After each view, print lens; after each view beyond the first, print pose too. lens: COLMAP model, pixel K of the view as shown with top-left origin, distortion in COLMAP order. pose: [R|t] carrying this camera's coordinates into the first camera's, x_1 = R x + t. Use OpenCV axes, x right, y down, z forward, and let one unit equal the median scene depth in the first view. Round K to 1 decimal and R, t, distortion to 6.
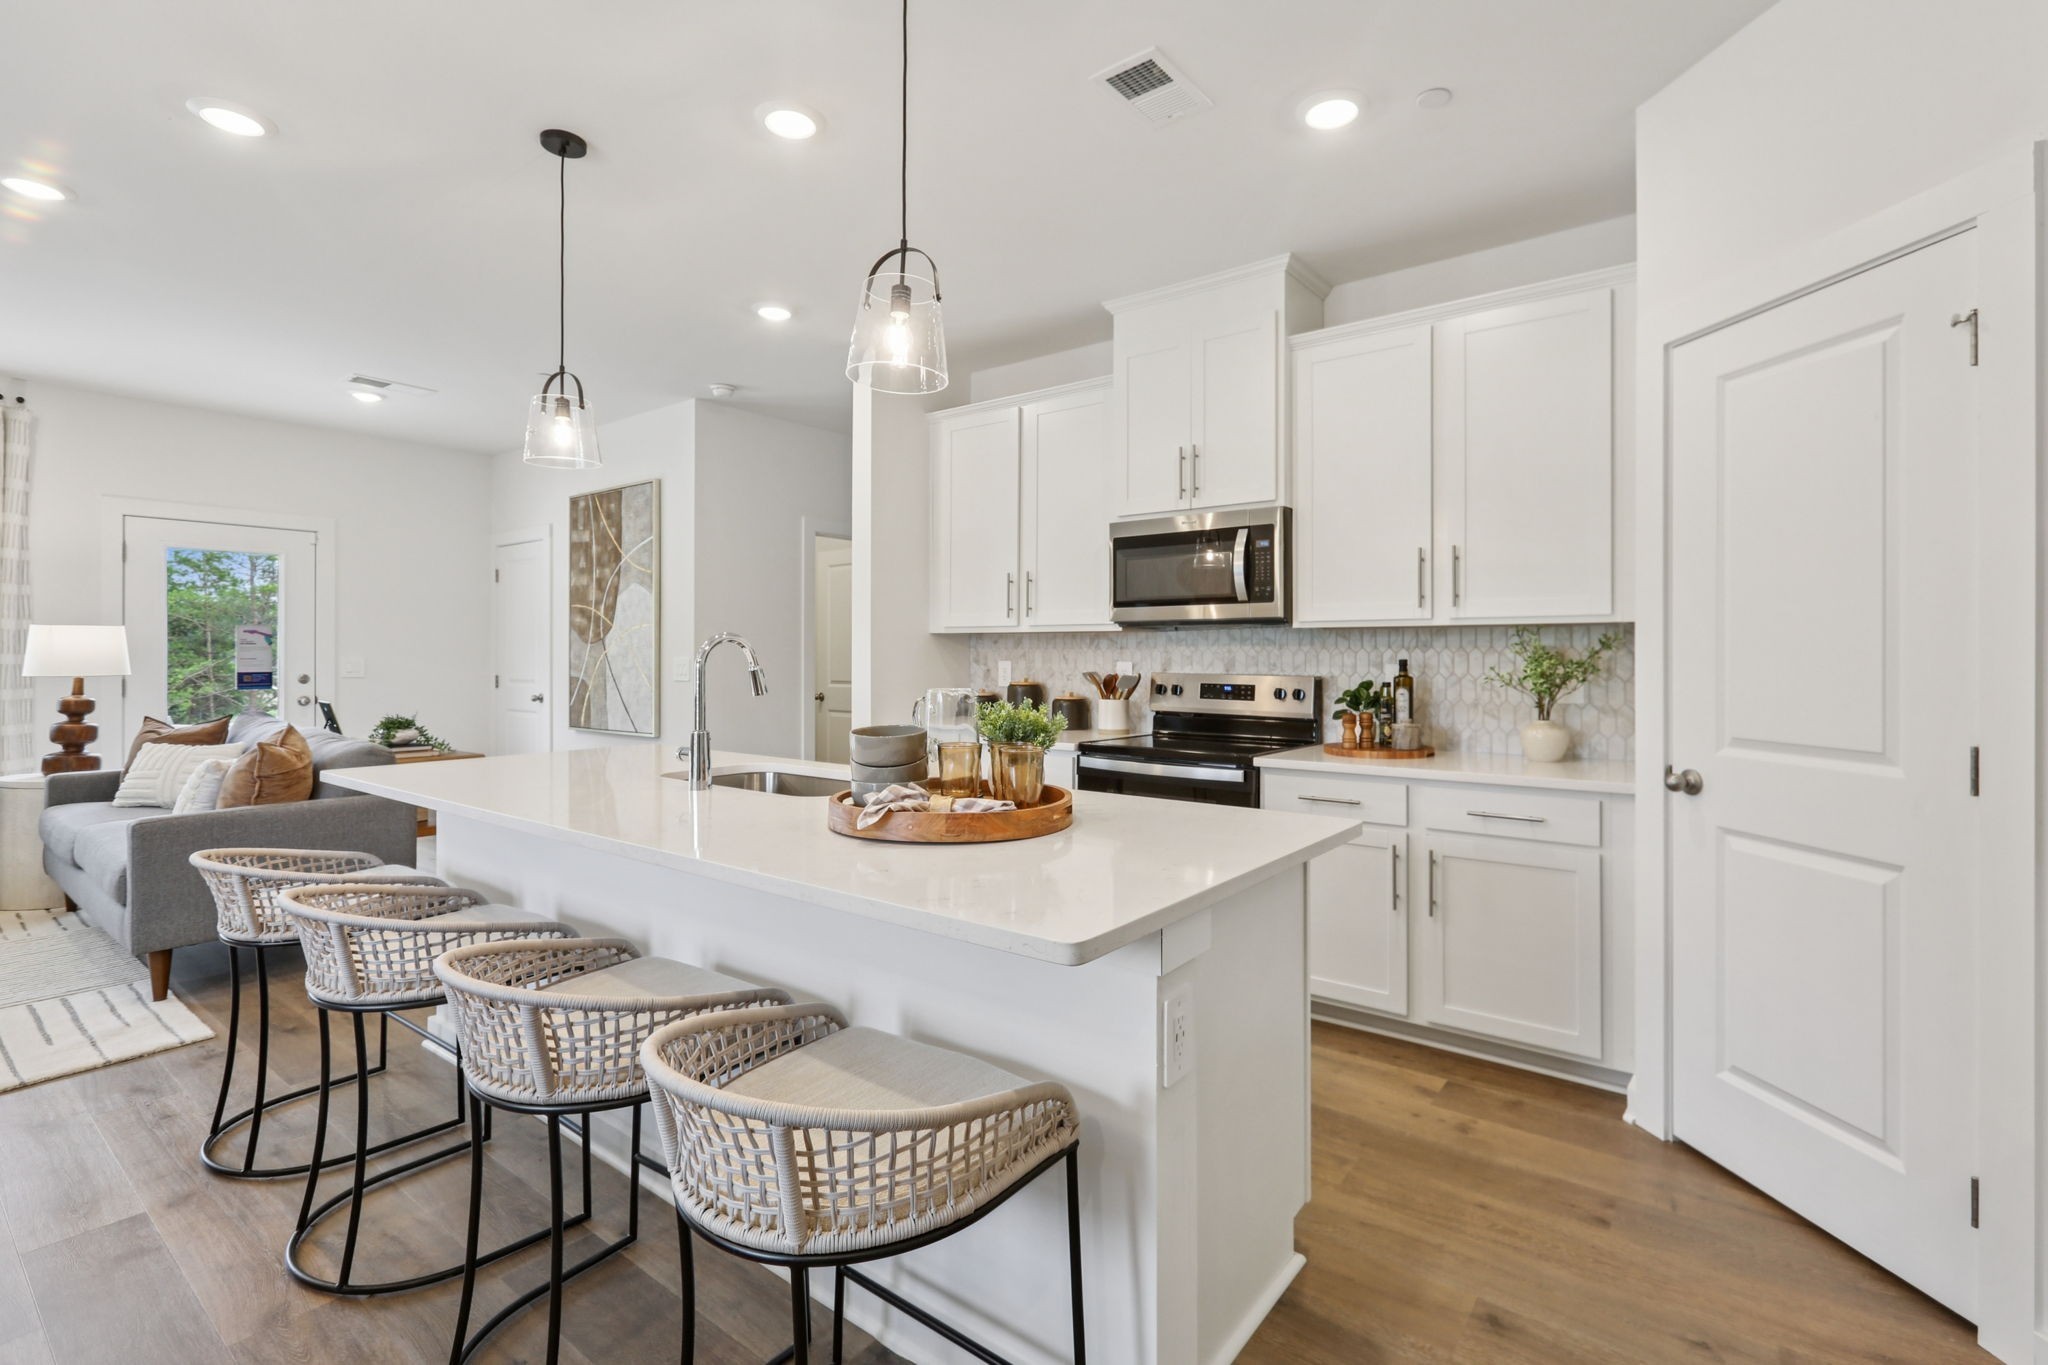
lens RADIAL K [[936.8, 0, 1050.2], [0, 936.8, 653.2], [0, 0, 1]] dist [-0.001337, 0.001489]
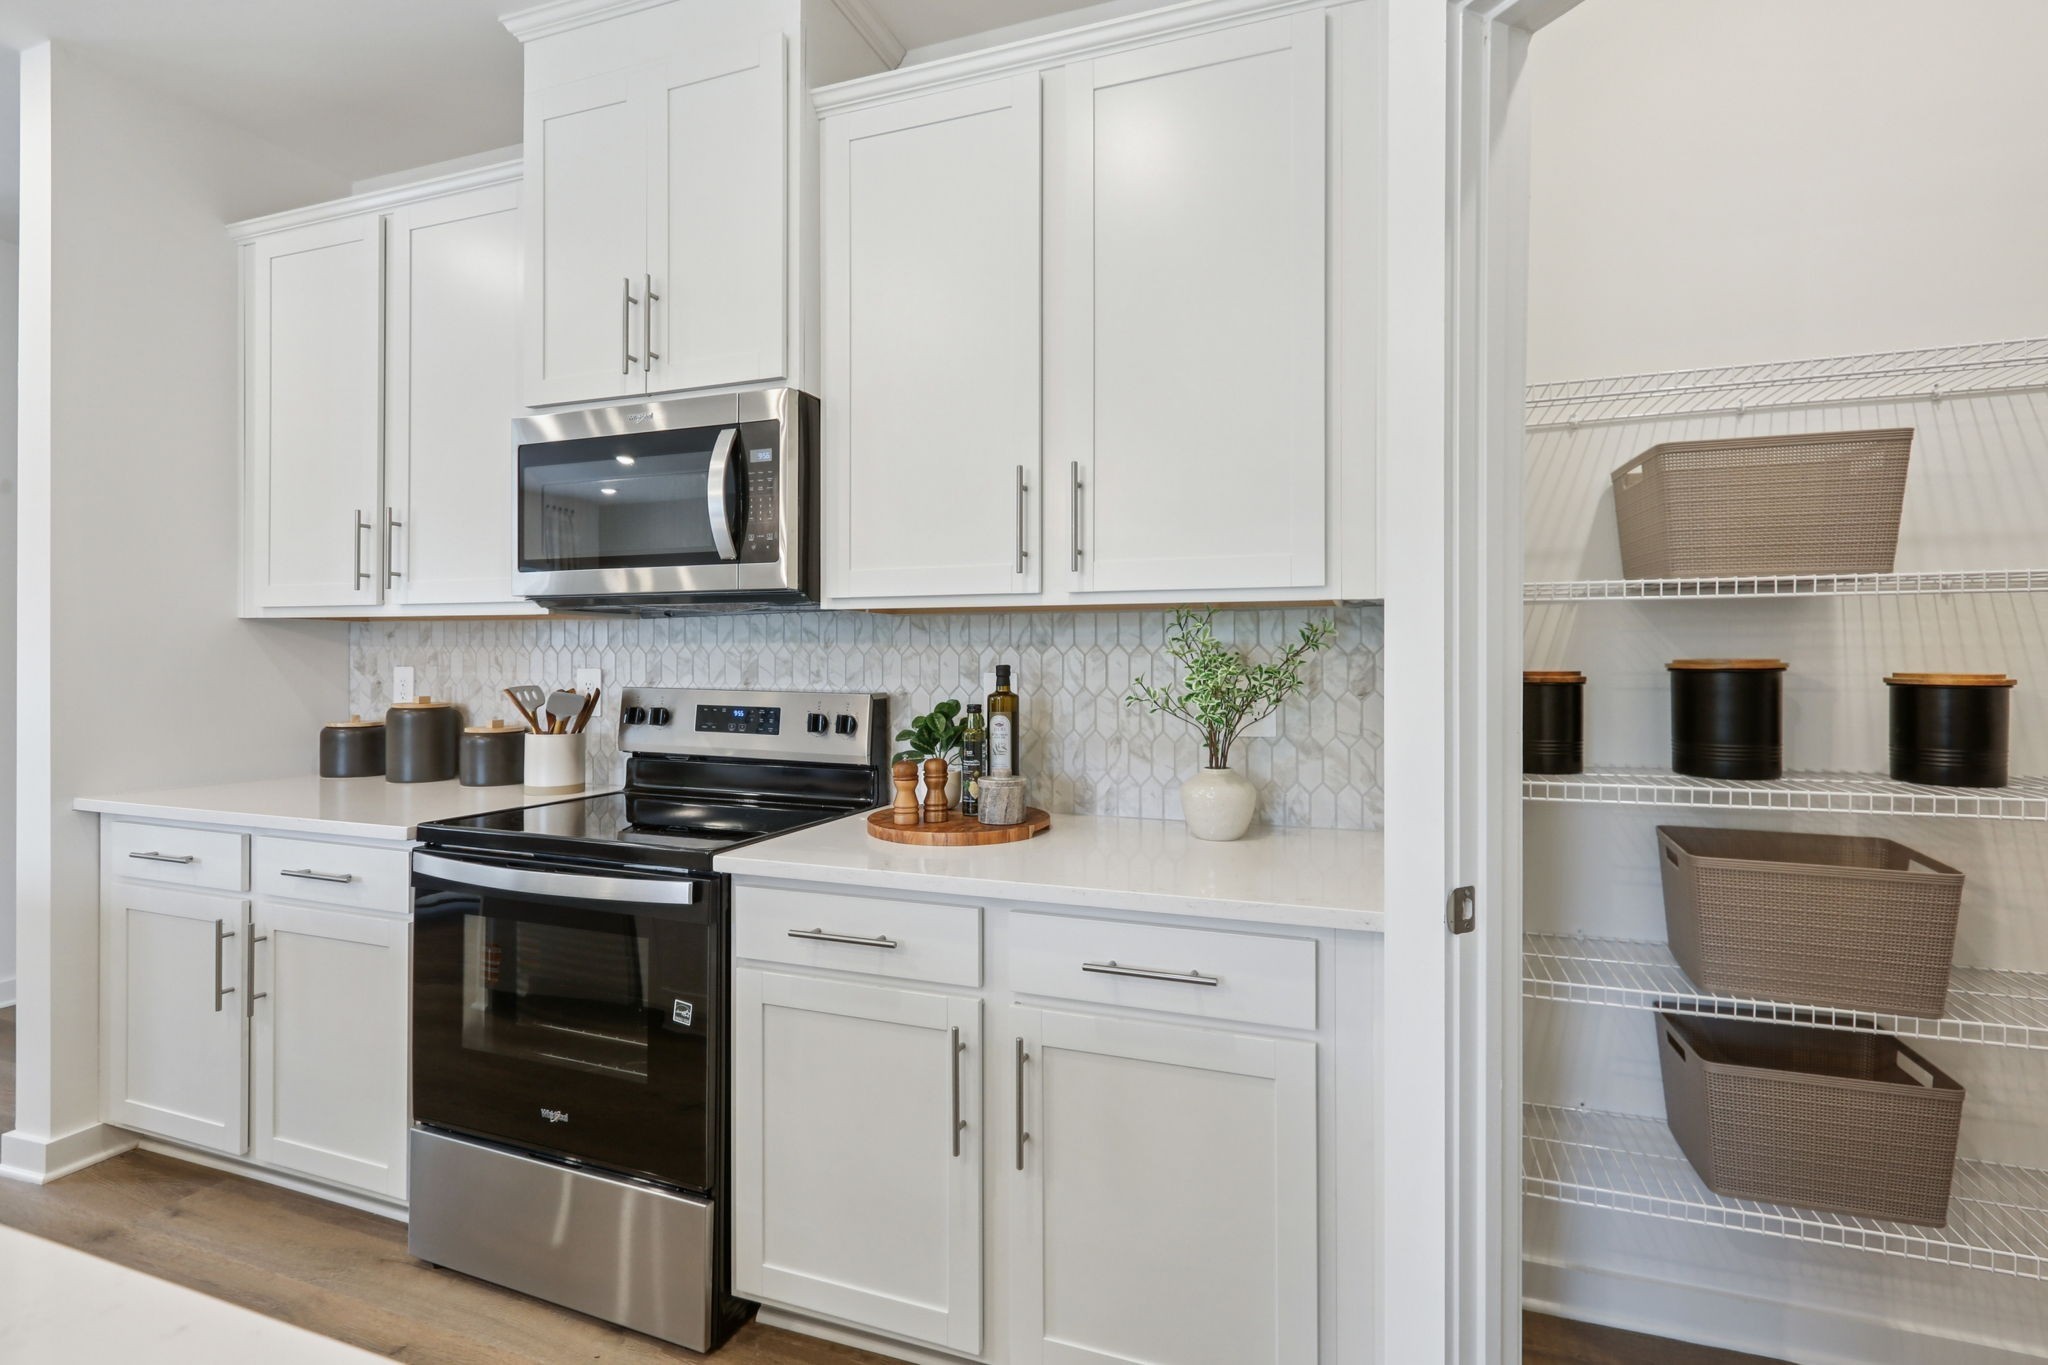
lens RADIAL K [[936.8, 0, 1051.3], [0, 936.8, 656.1], [0, 0, 1]] dist [-0.001337, 0.001489]
pose [[0.952453, 0.001260, 0.304684, 0.221728], [-0.001554, 0.999999, 0.000725, 0.000516], [-0.304683, -0.001164, 0.952453, 0.421327]]
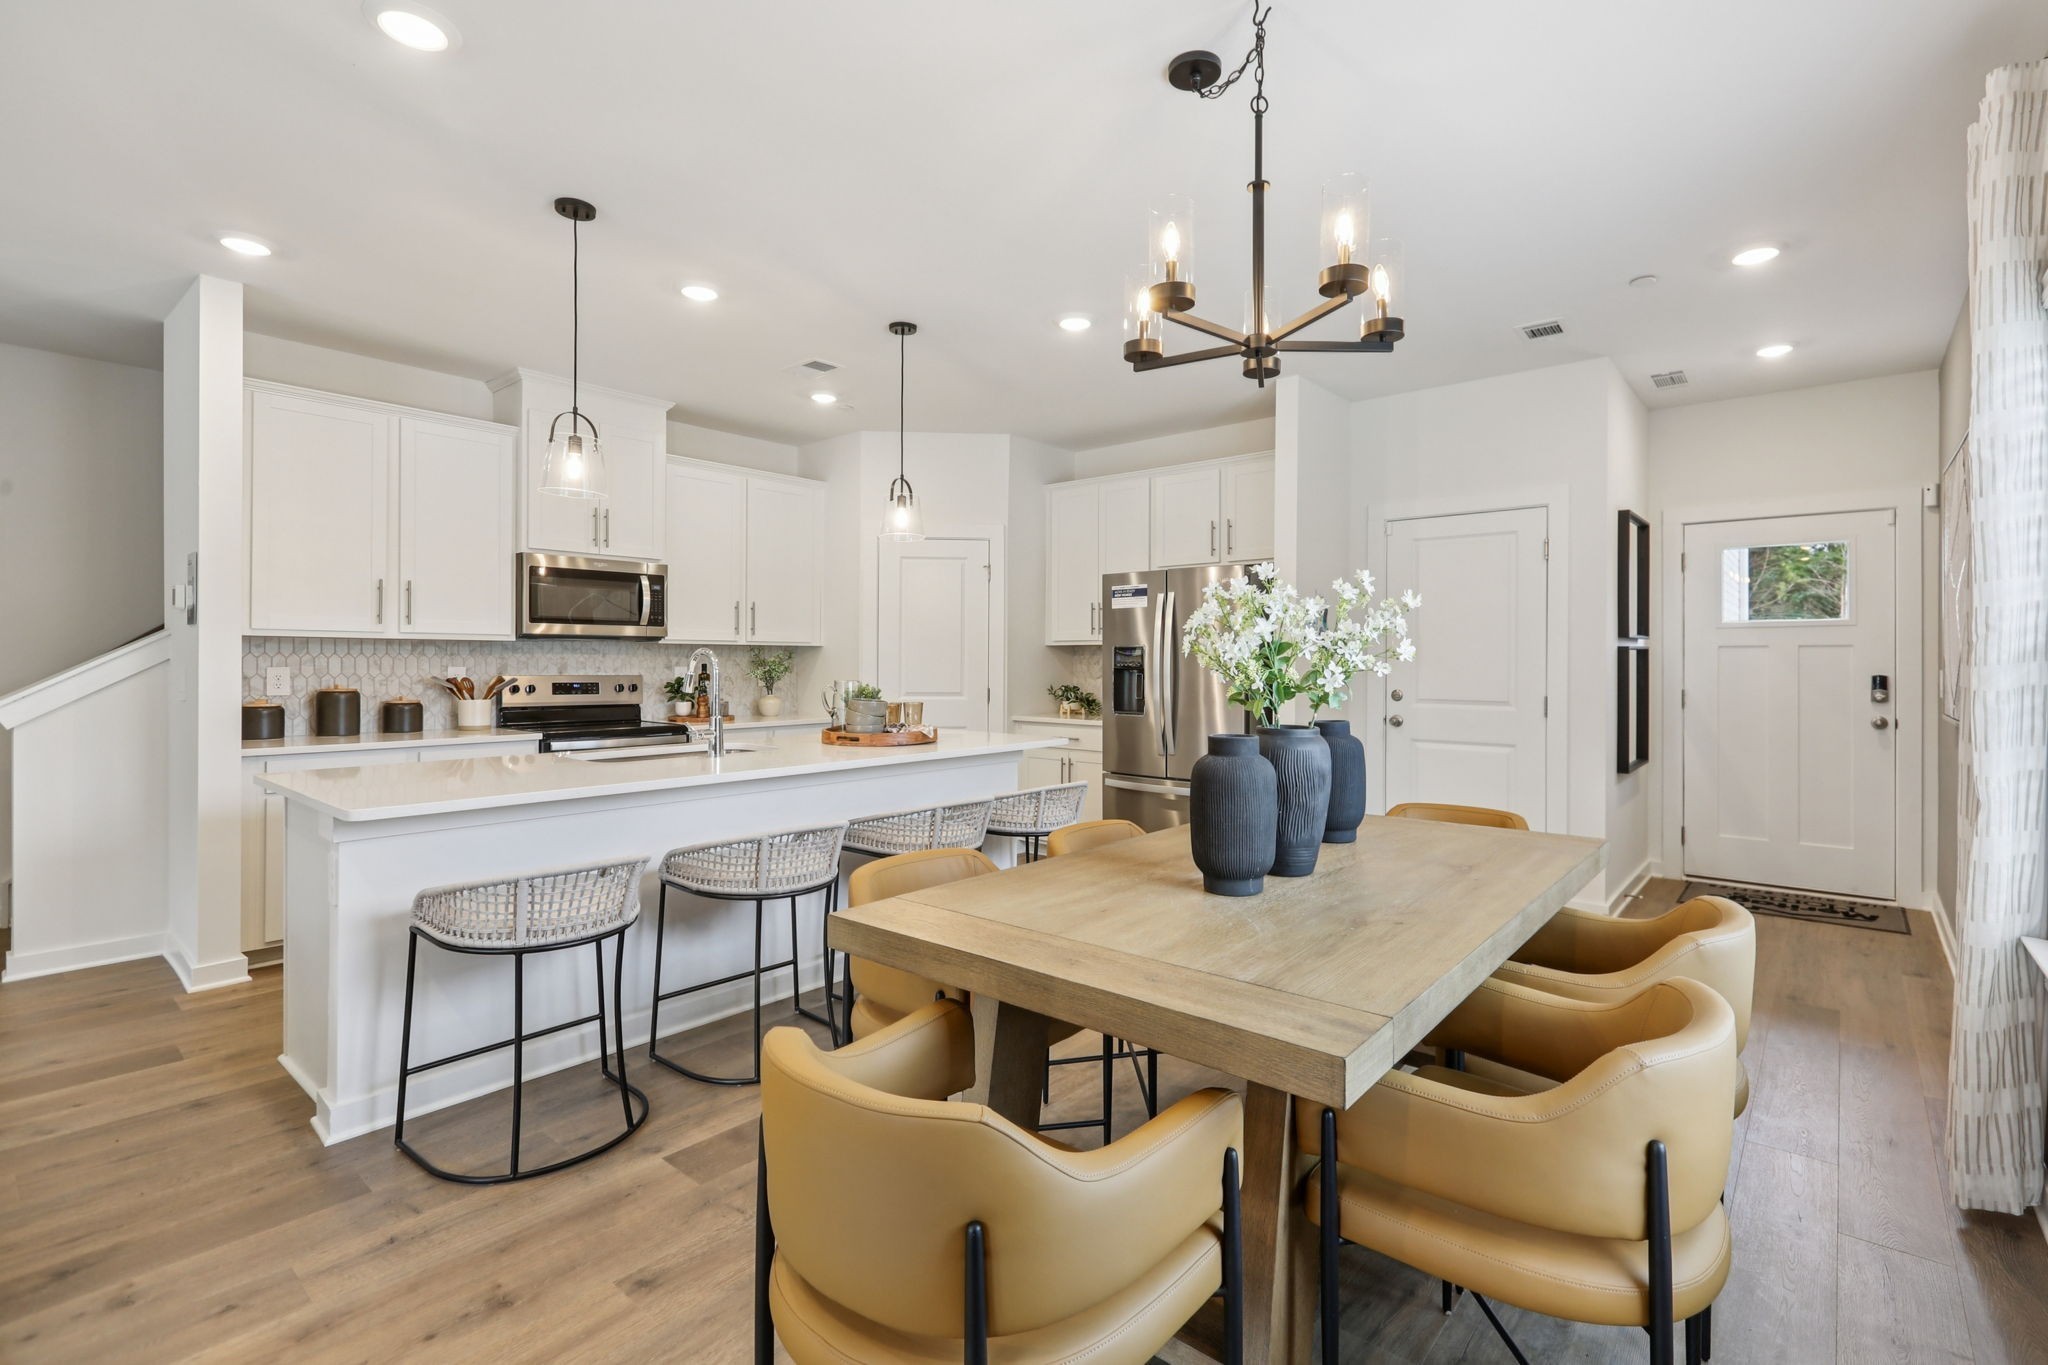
lens RADIAL K [[936.8, 0, 1042.8], [0, 936.8, 665.4], [0, 0, 1]] dist [-0.001337, 0.001489]
pose [[0.056500, -0.009803, 0.998354, -1.243181], [-0.007547, 0.999919, 0.010245, -0.011829], [-0.998374, -0.008114, 0.056421, 0.293018]]
